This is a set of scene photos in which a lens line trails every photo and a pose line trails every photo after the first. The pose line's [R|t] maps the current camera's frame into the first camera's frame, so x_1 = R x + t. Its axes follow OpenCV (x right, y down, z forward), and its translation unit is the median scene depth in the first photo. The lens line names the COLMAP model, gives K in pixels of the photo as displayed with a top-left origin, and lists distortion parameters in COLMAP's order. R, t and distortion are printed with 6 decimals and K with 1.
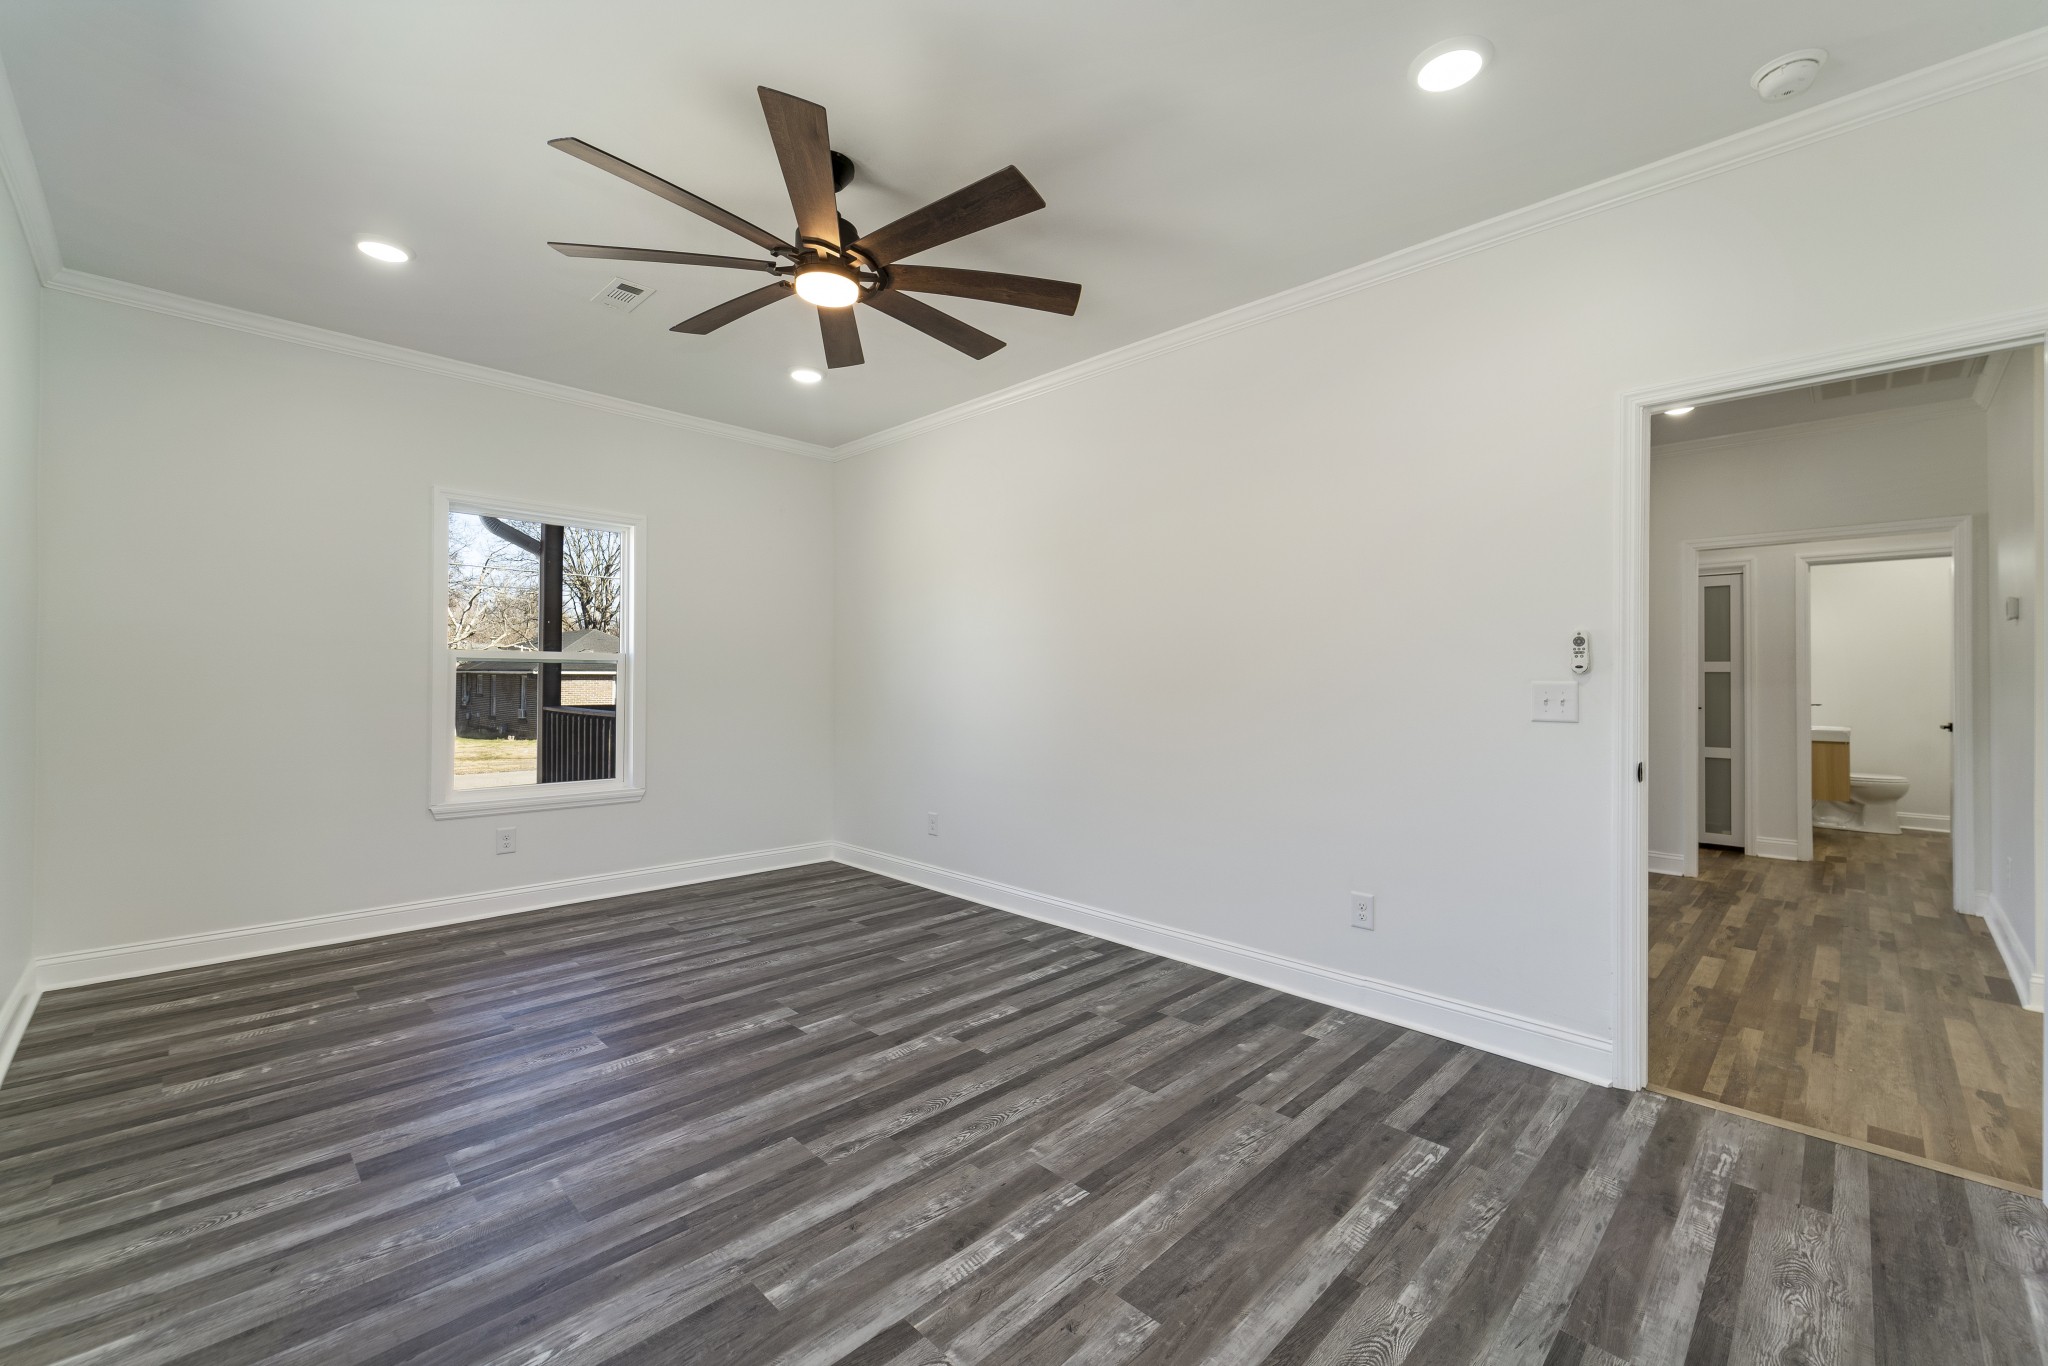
lens RADIAL K [[834.9, 0, 1026.6], [0, 834.9, 670.8], [0, 0, 1]] dist [0.000215, -0.001723]
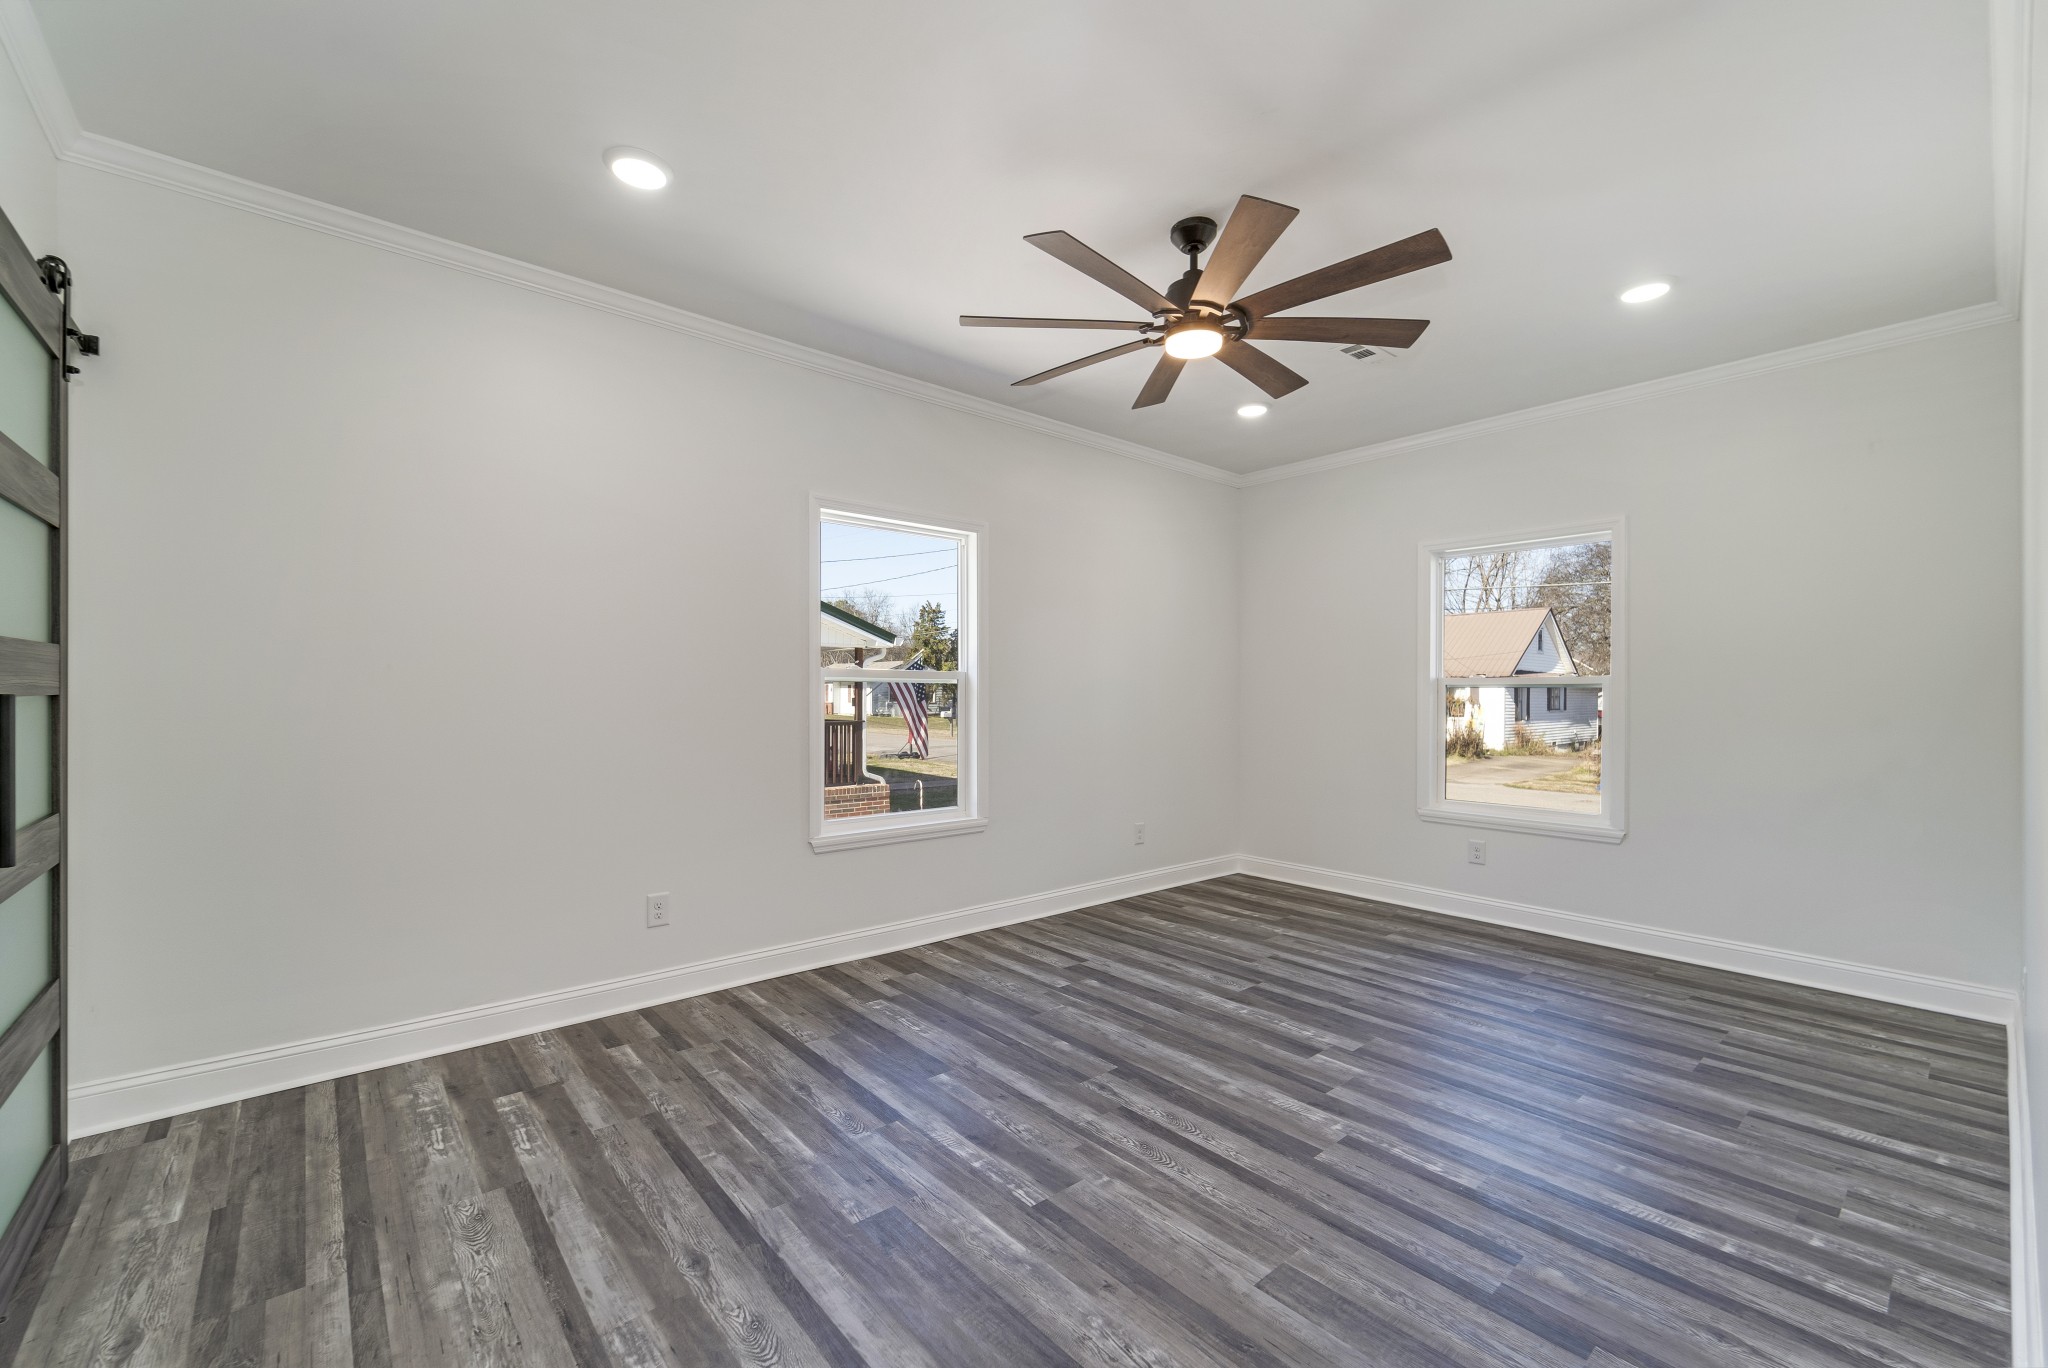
lens RADIAL K [[834.9, 0, 1030.2], [0, 834.9, 705.9], [0, 0, 1]] dist [0.000215, -0.001723]
pose [[-0.078171, 0.003145, -0.996935, 0.855854], [0.001844, 0.999994, 0.003010, 0.014338], [0.996938, -0.001603, -0.078176, 0.855768]]
